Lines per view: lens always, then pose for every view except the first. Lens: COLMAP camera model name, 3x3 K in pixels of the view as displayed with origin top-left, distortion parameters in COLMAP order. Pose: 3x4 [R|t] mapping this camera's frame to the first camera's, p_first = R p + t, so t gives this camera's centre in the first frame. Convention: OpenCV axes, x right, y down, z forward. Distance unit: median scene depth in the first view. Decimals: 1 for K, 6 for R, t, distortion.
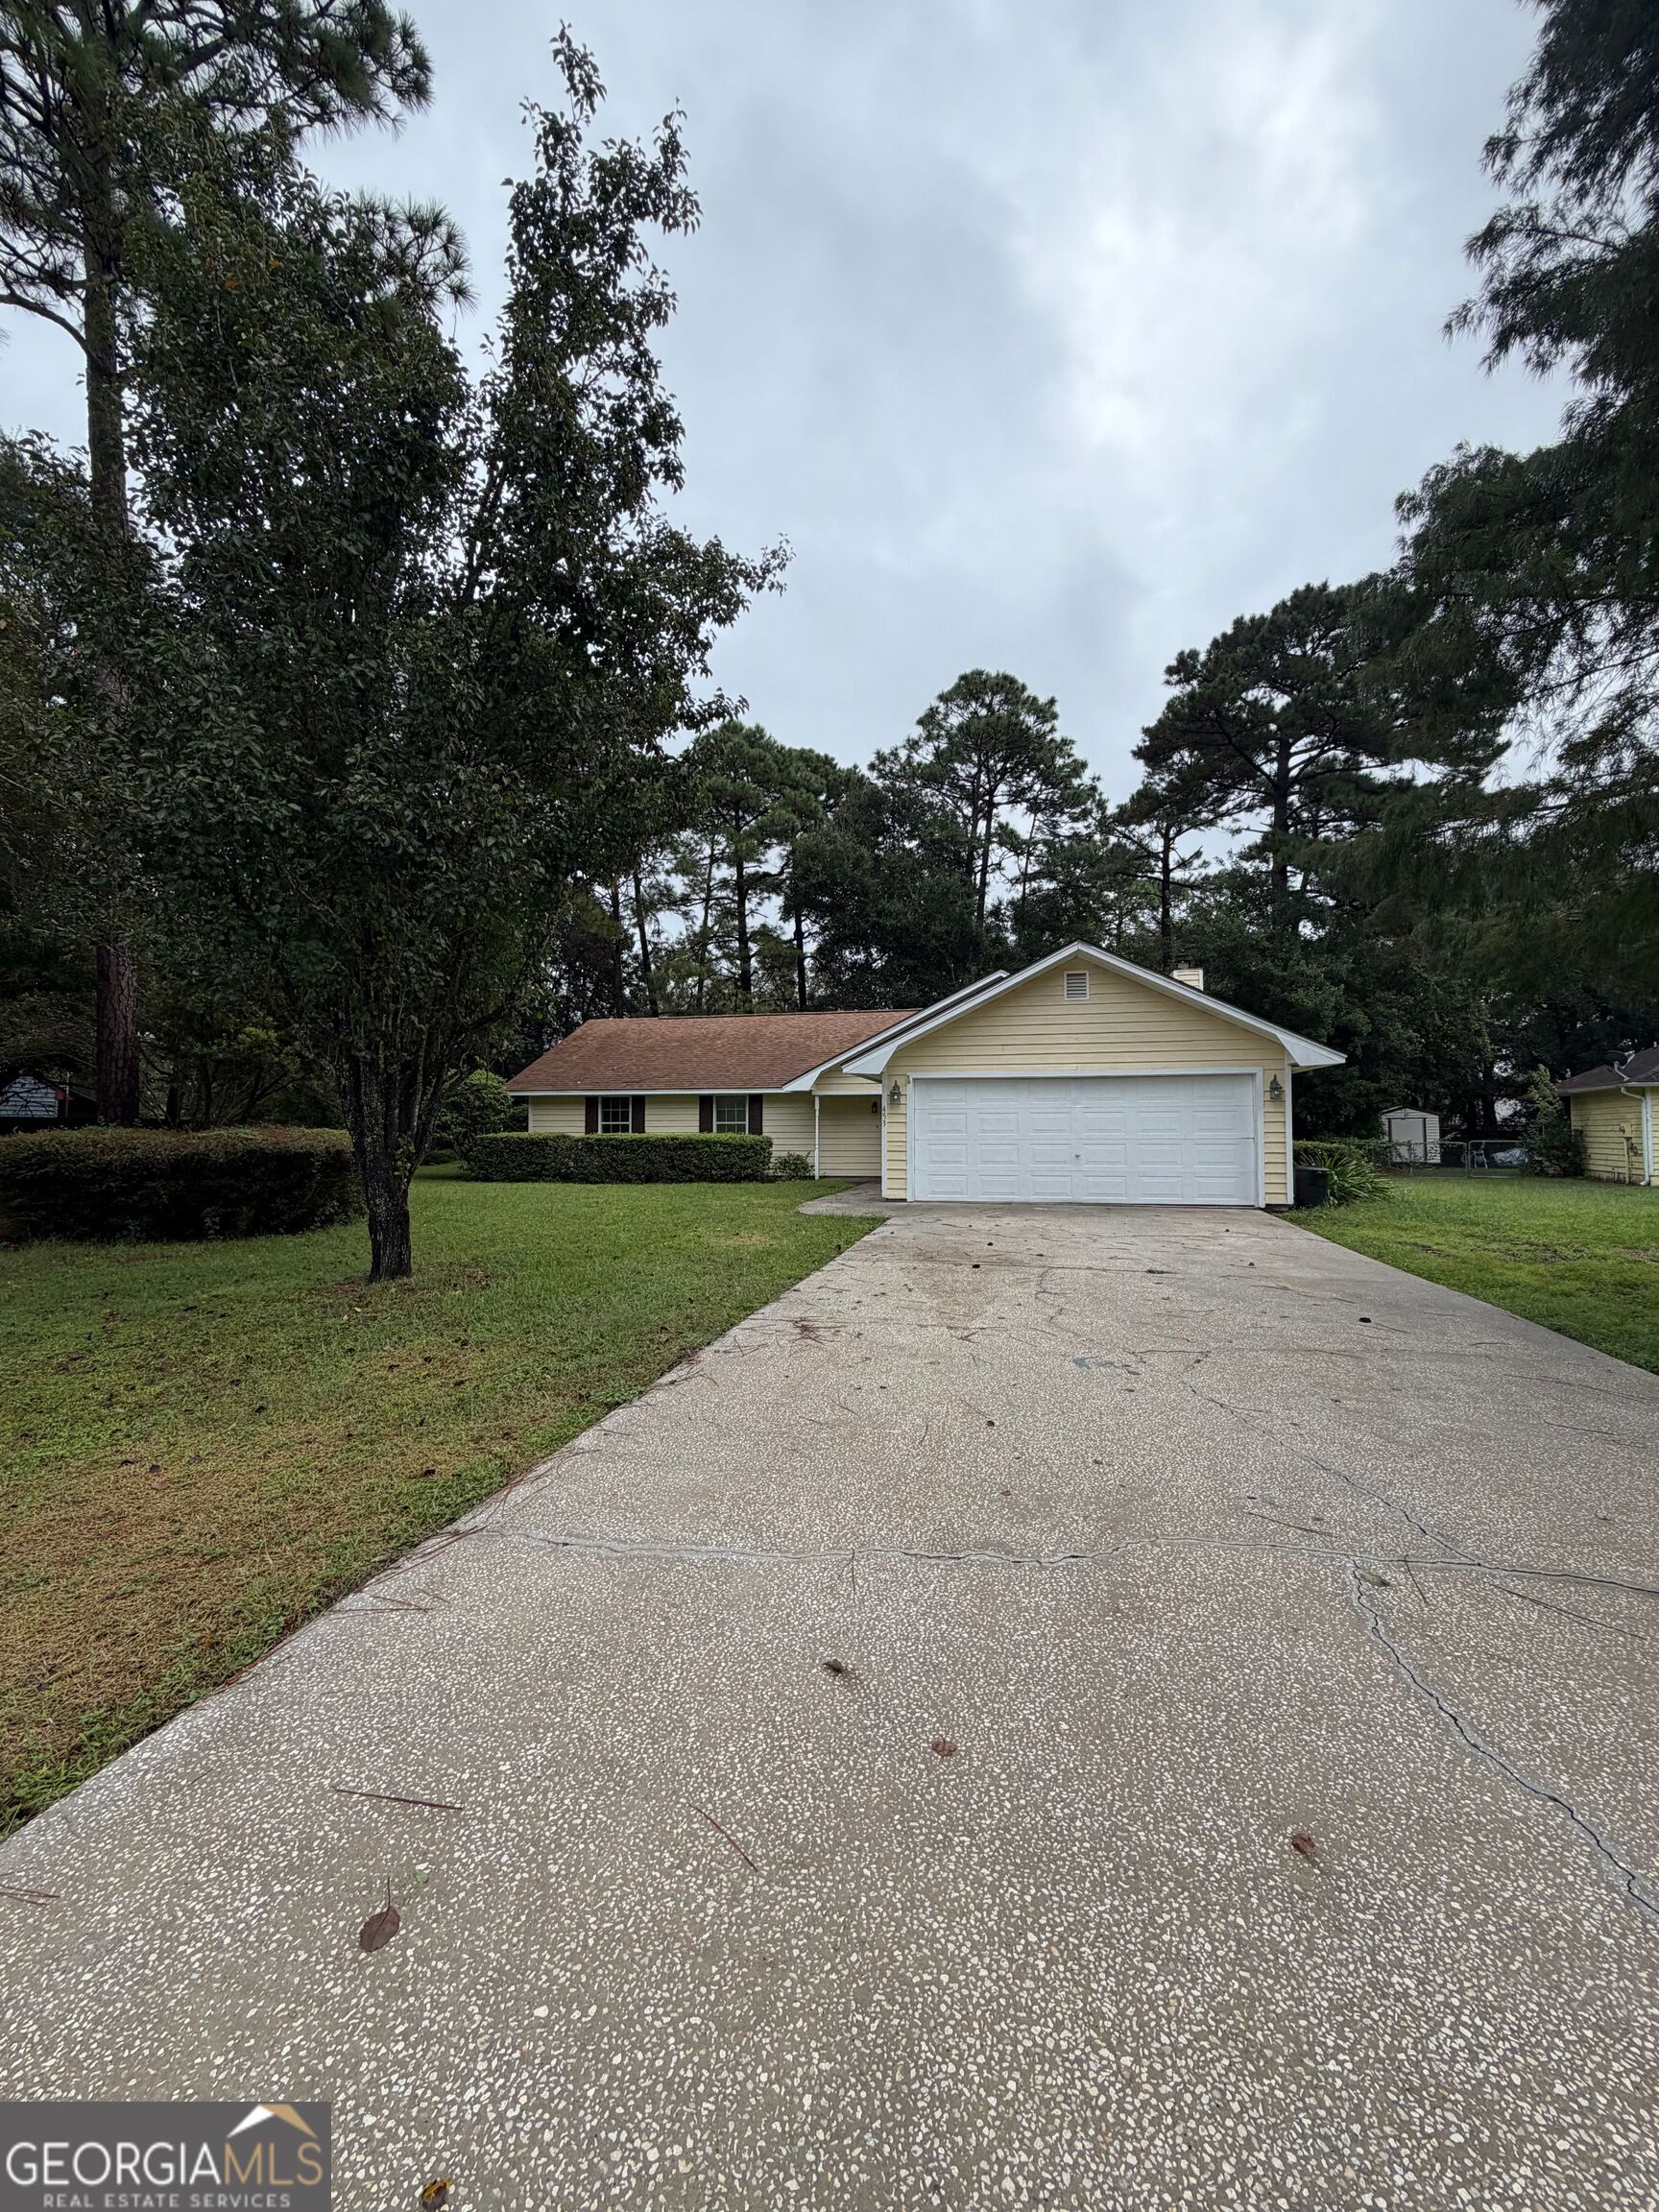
lens RADIAL K [[881.1, 0, 829.6], [0, 881.1, 1111.7], [0, 0, 1]] dist [0.000017, 0.000289]
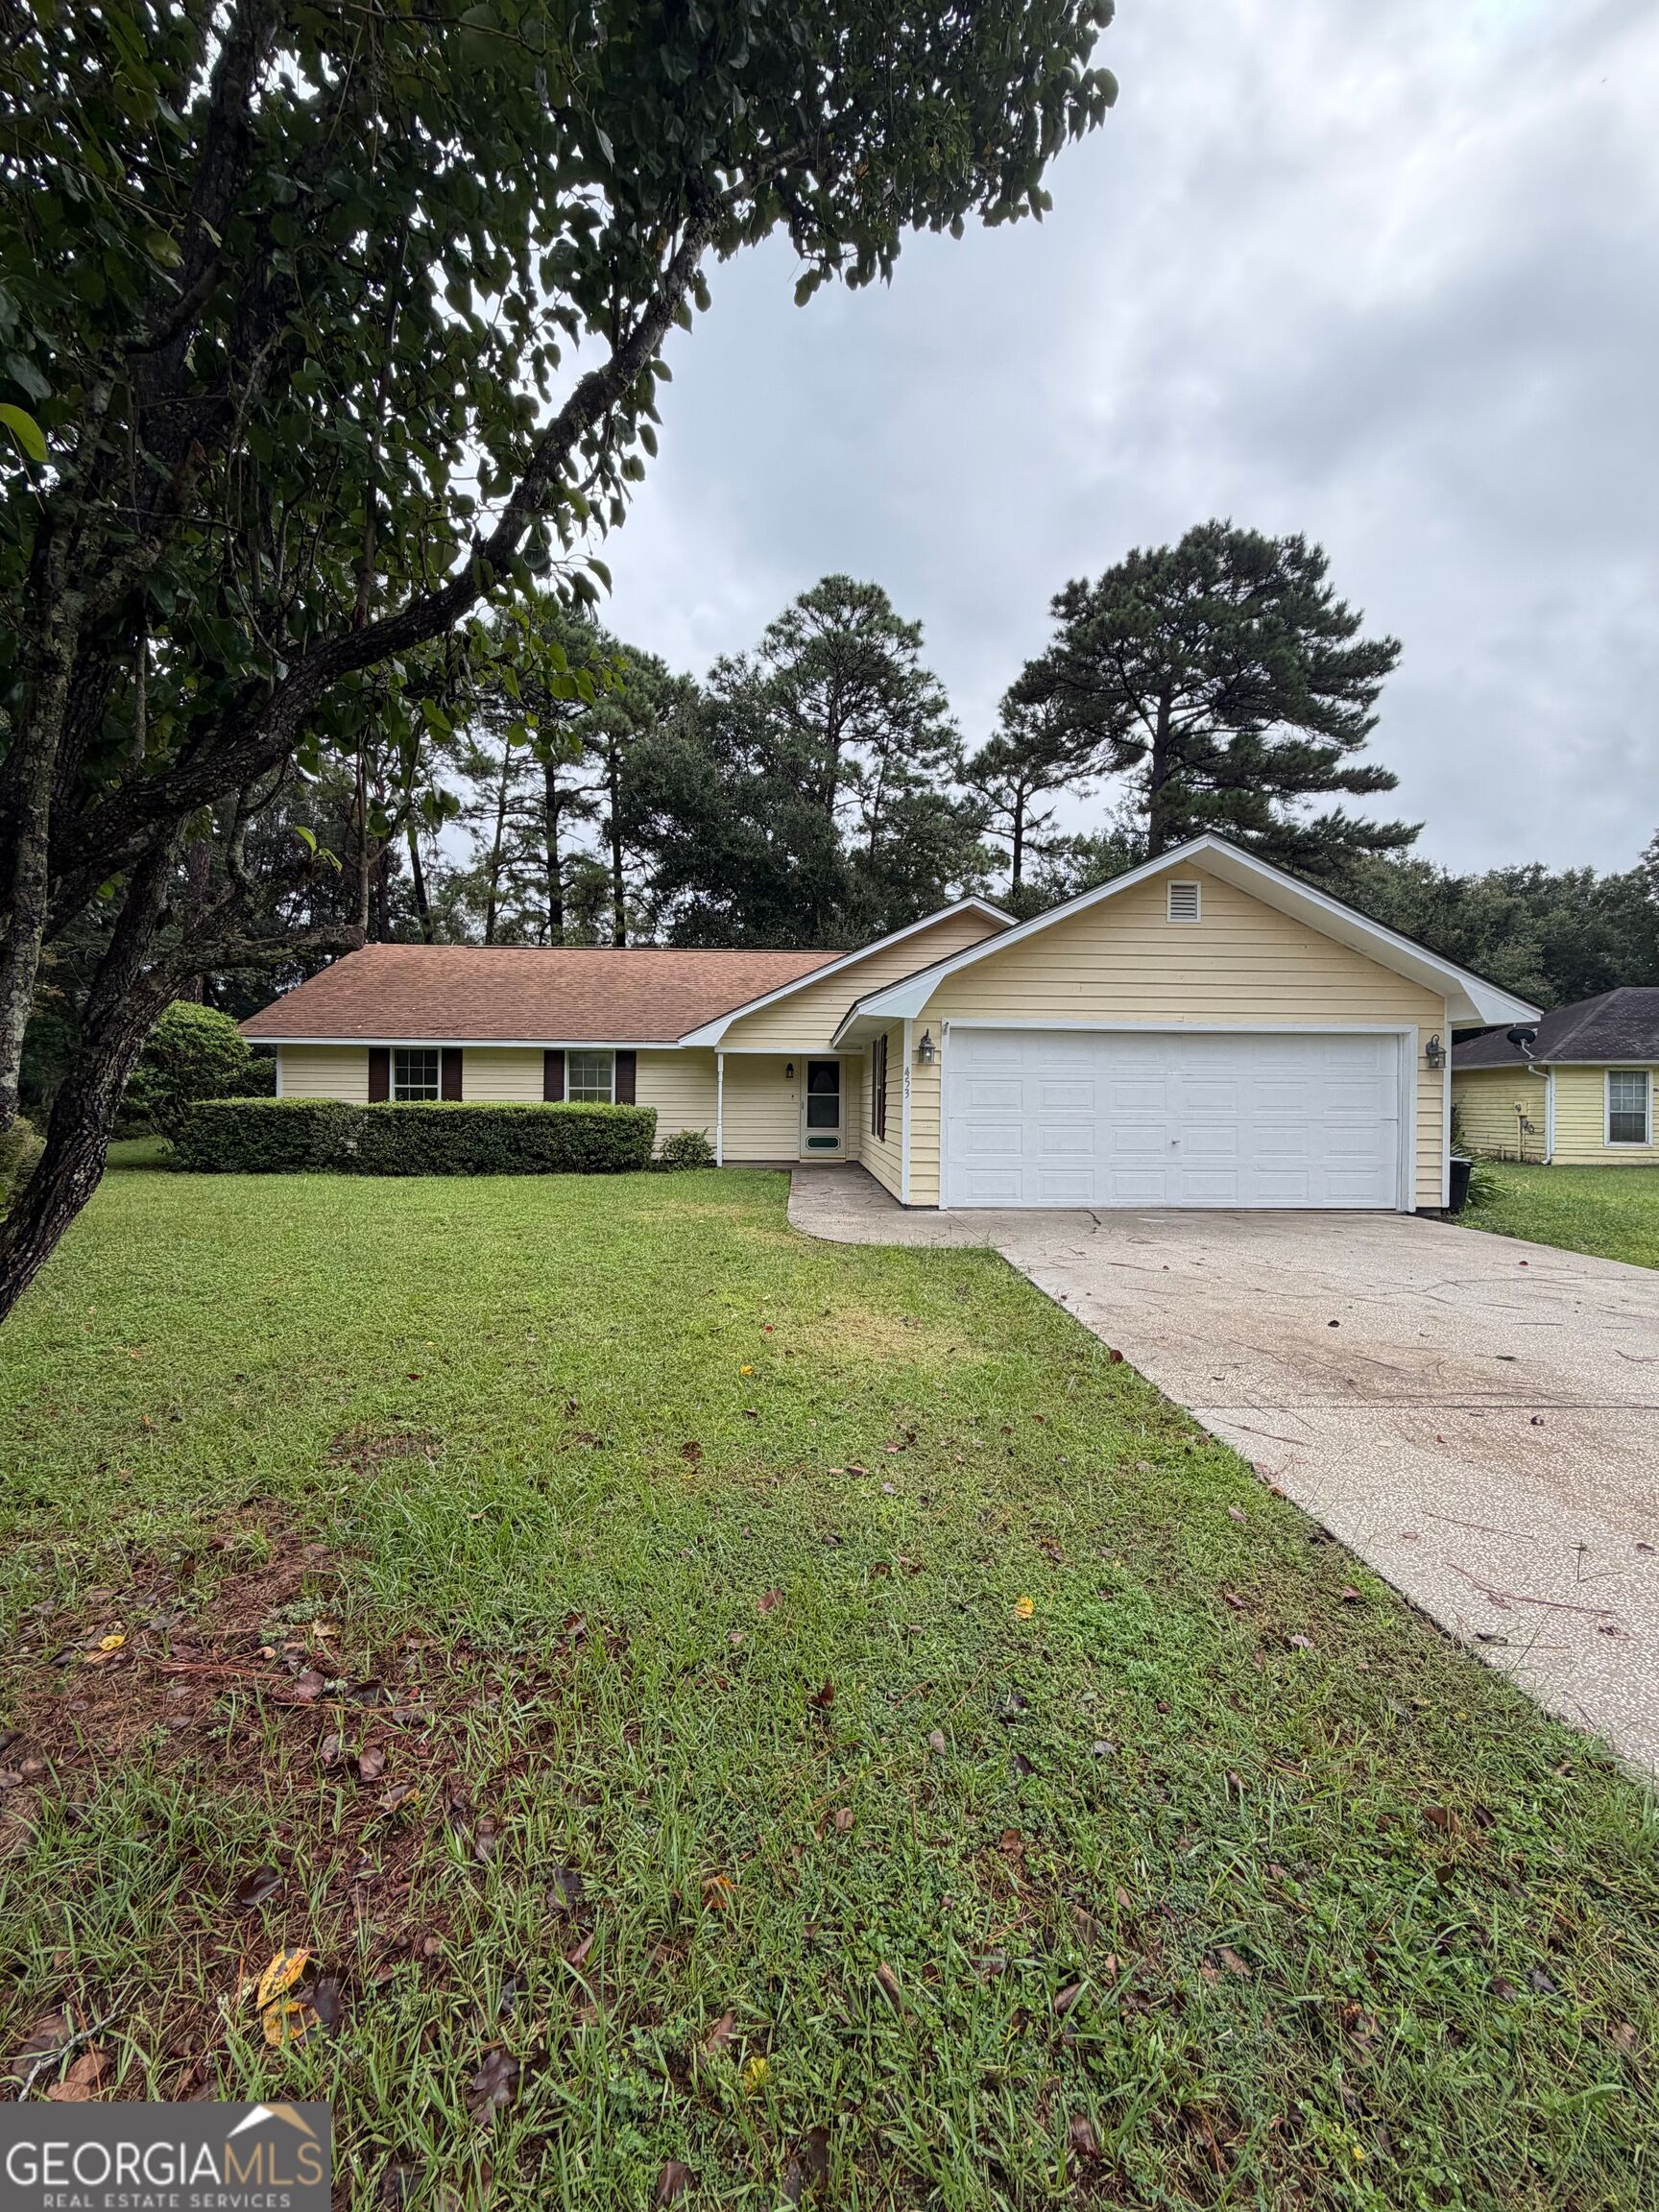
lens RADIAL K [[881.1, 0, 829.5], [0, 881.1, 1103.4], [0, 0, 1]] dist [0.000017, 0.000289]
pose [[0.965740, 0.009864, 0.259323, -0.066675], [-0.016887, 0.999548, 0.024867, 0.002128], [-0.258960, -0.028394, 0.965471, 0.145600]]
